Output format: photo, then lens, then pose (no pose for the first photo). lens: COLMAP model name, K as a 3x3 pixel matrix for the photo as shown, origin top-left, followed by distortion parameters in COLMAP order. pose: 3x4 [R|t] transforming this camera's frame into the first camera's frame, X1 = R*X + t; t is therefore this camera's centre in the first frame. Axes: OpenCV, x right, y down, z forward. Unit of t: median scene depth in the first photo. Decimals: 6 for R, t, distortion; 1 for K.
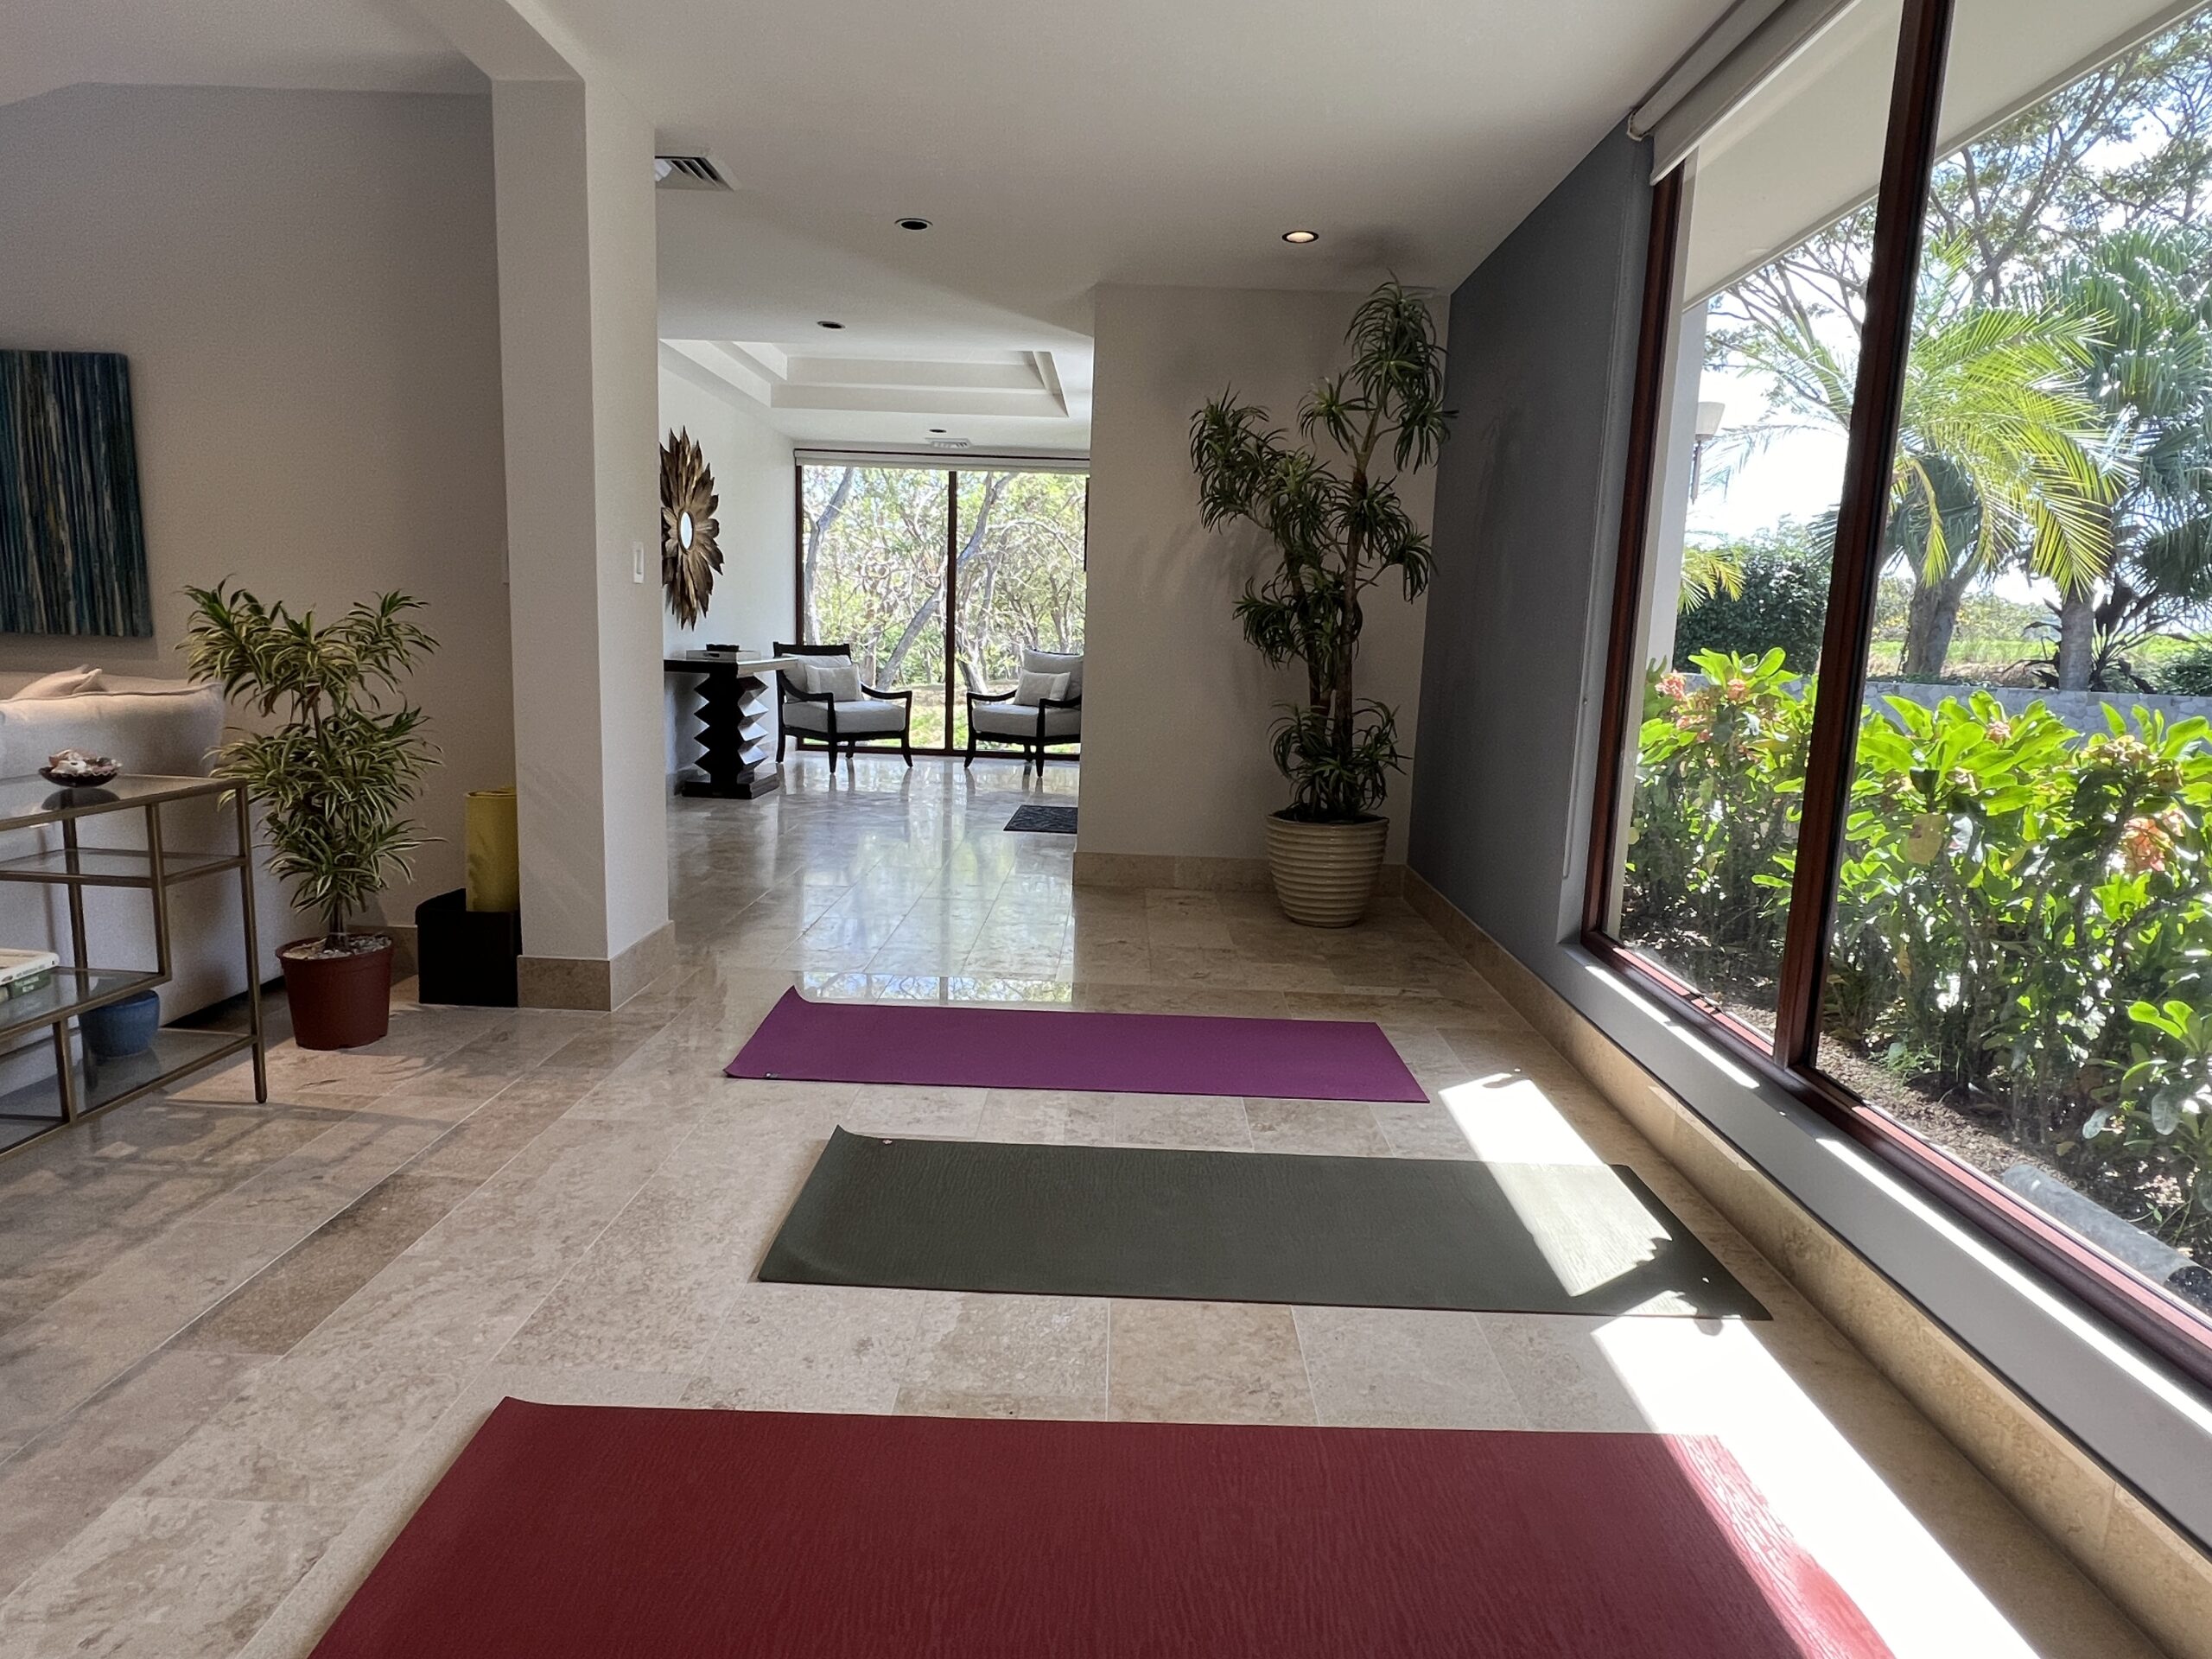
lens RADIAL K [[1308.4, 0, 1106.0], [0, 1308.4, 829.5], [0, 0, 1]] dist [-0.000286, -0.000150]
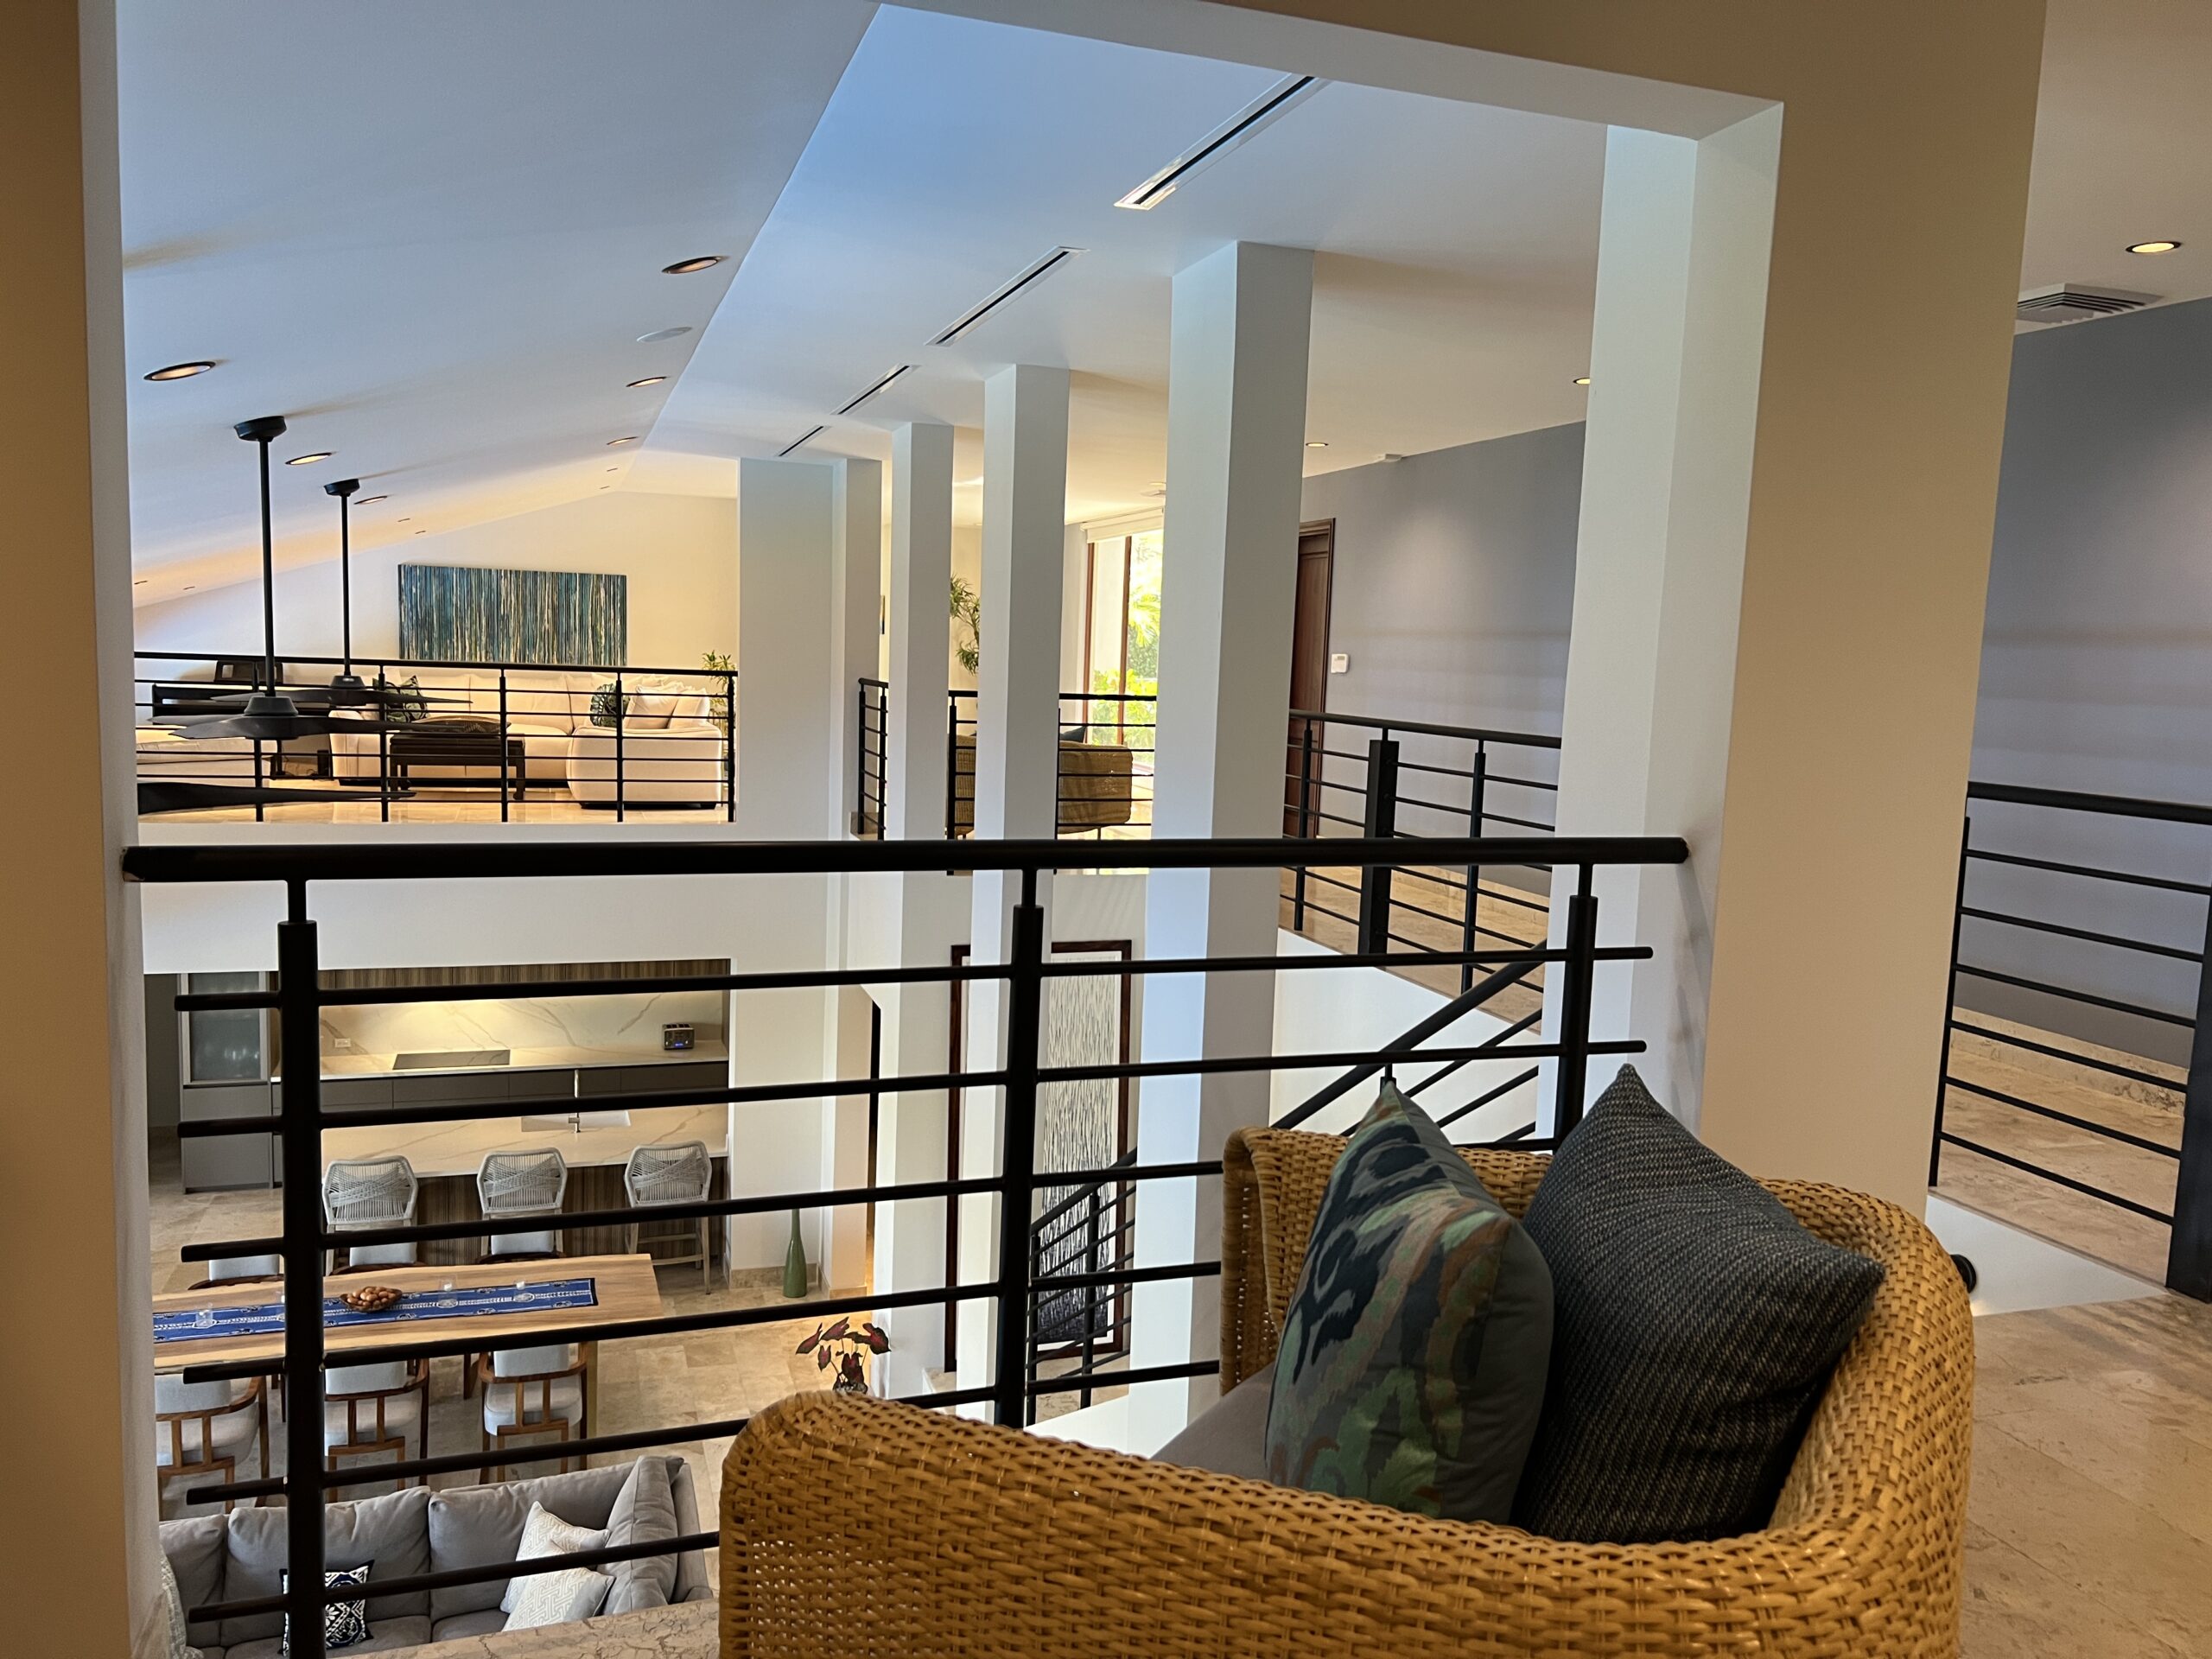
lens RADIAL K [[1674.8, 0, 1106.0], [0, 1674.8, 829.5], [0, 0, 1]] dist [0.052948, -0.054926]
pose [[0.943145, -0.038978, 0.330088, -0.823758], [0.052593, 0.998090, -0.032412, 0.345199], [-0.328194, 0.047930, 0.943393, -2.508202]]
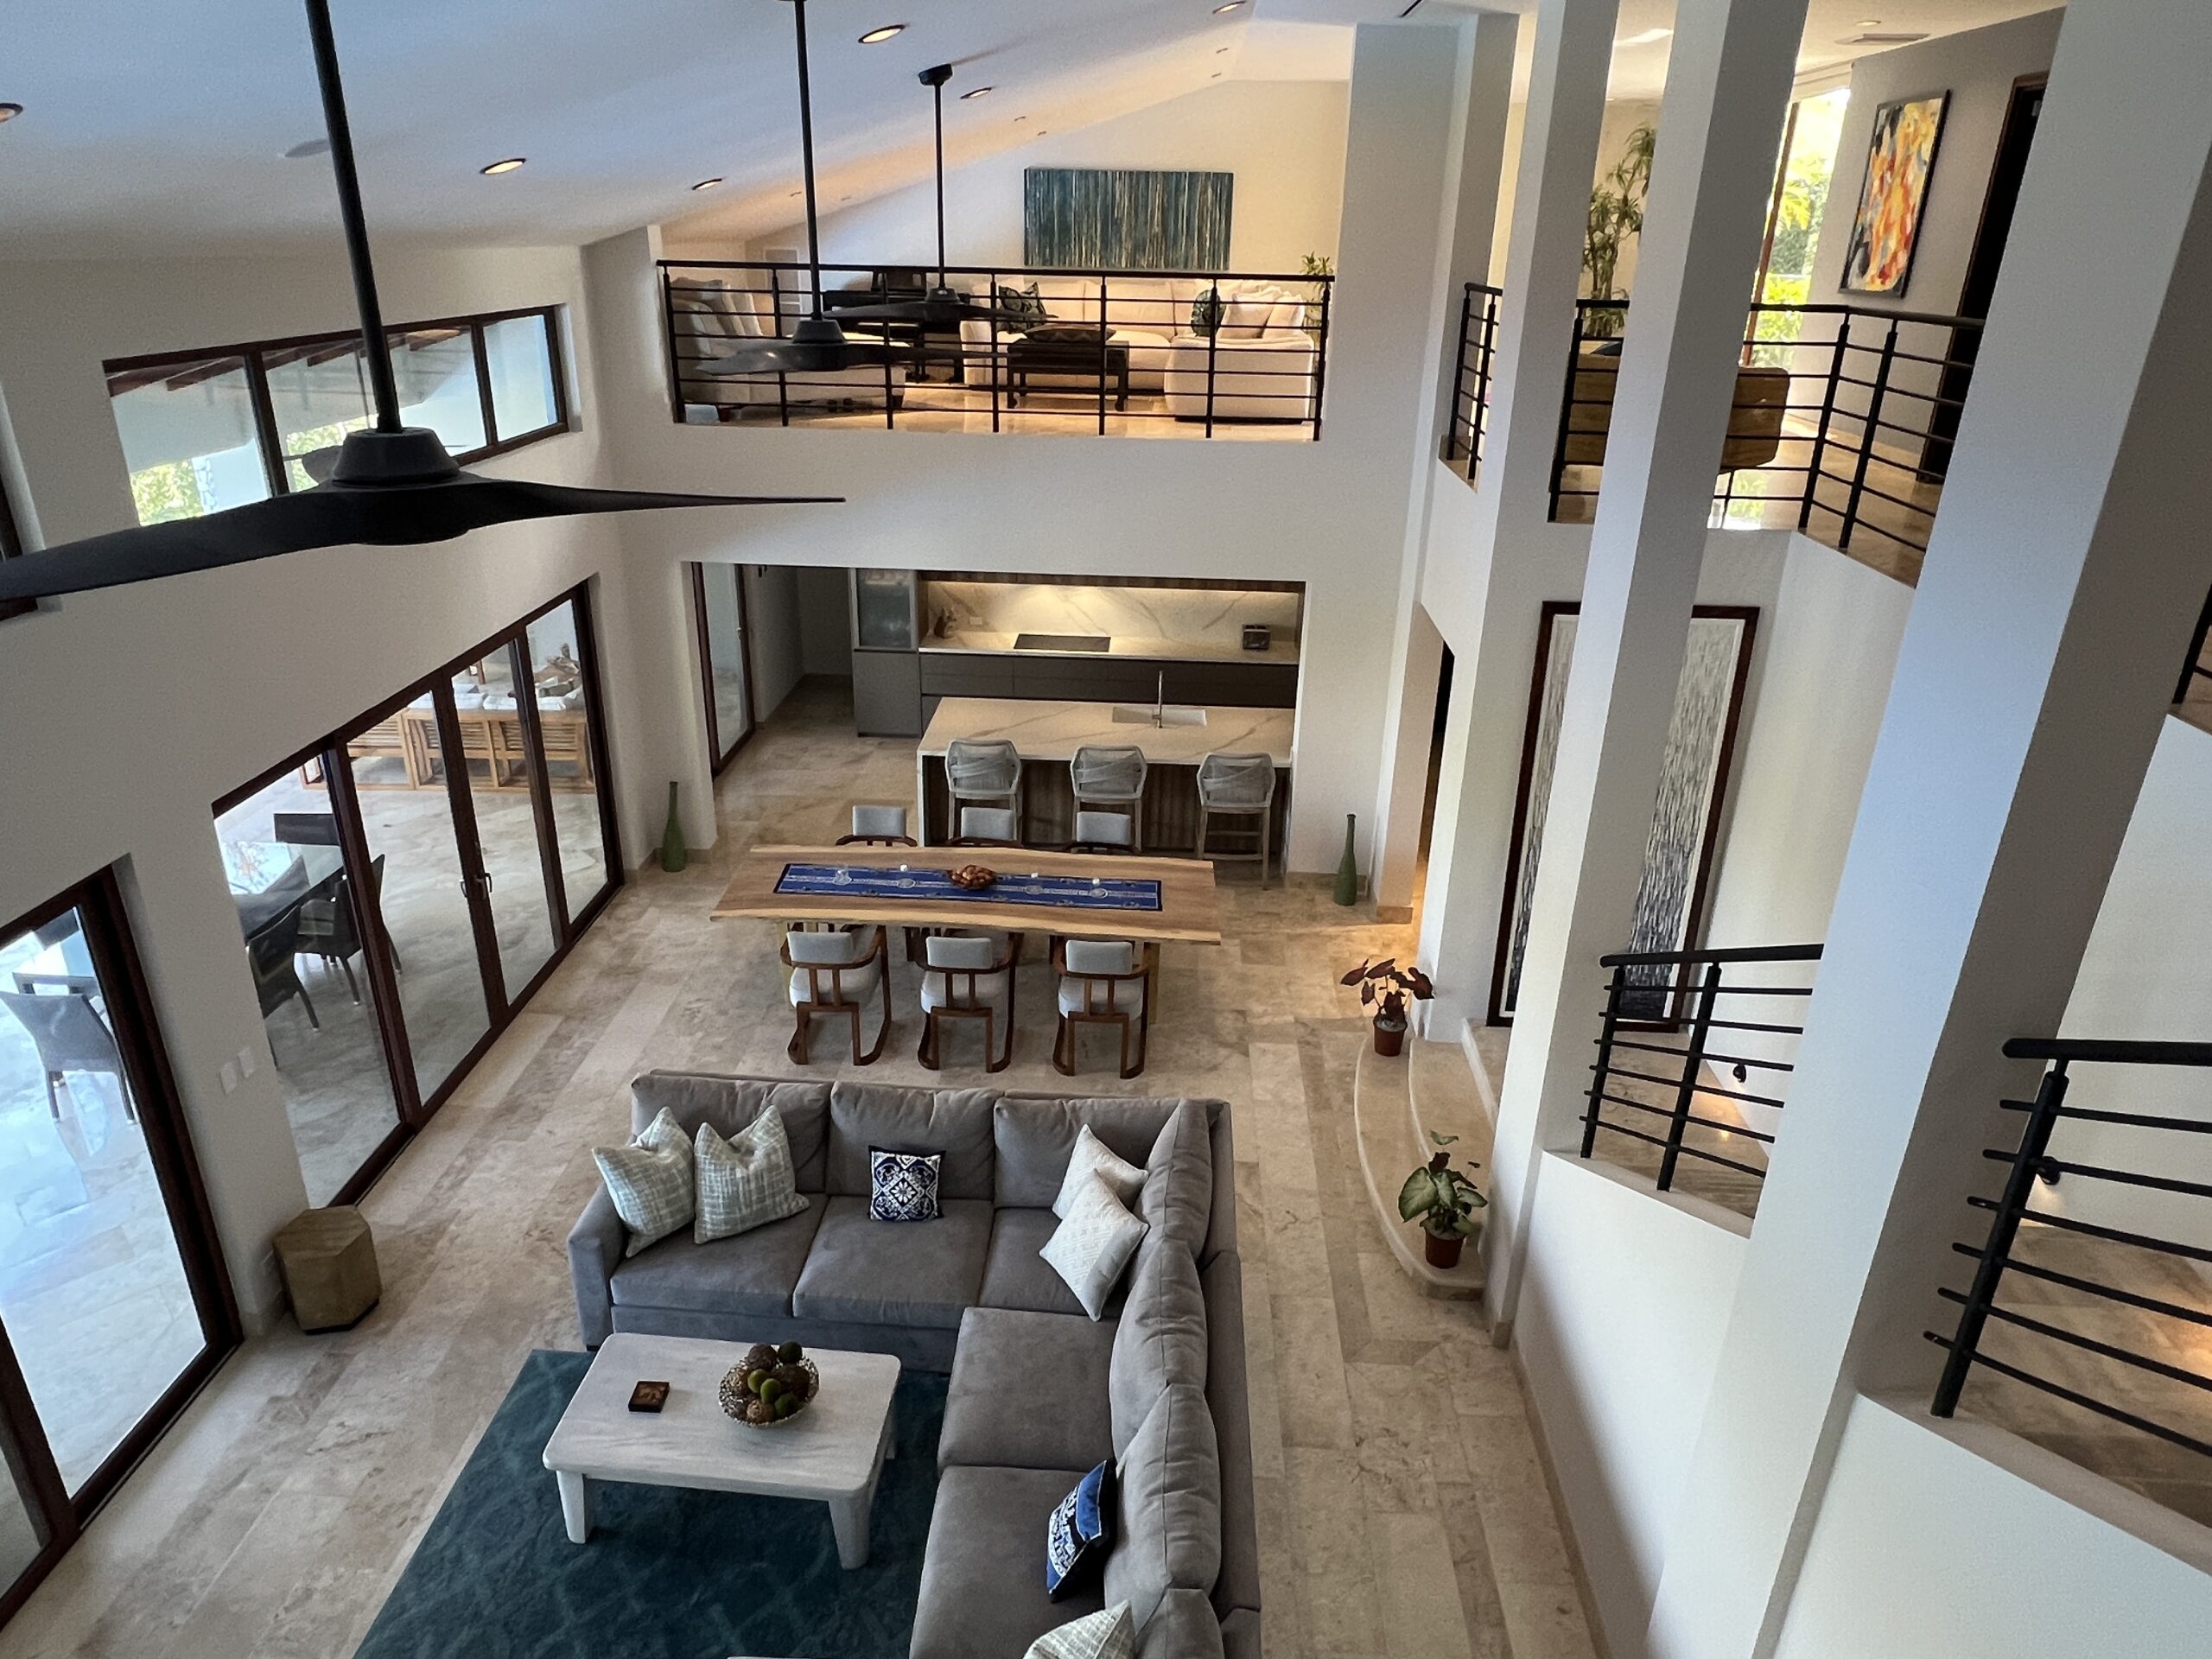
lens RADIAL K [[1386.4, 0, 1090.5], [0, 1386.4, 815.8], [0, 0, 1]] dist [0.000547, -0.000489]
pose [[0.999022, -0.000284, -0.044205, -0.763529], [0.010687, 0.971868, 0.235282, 0.274966], [0.042895, -0.235524, 0.970921, -2.065069]]
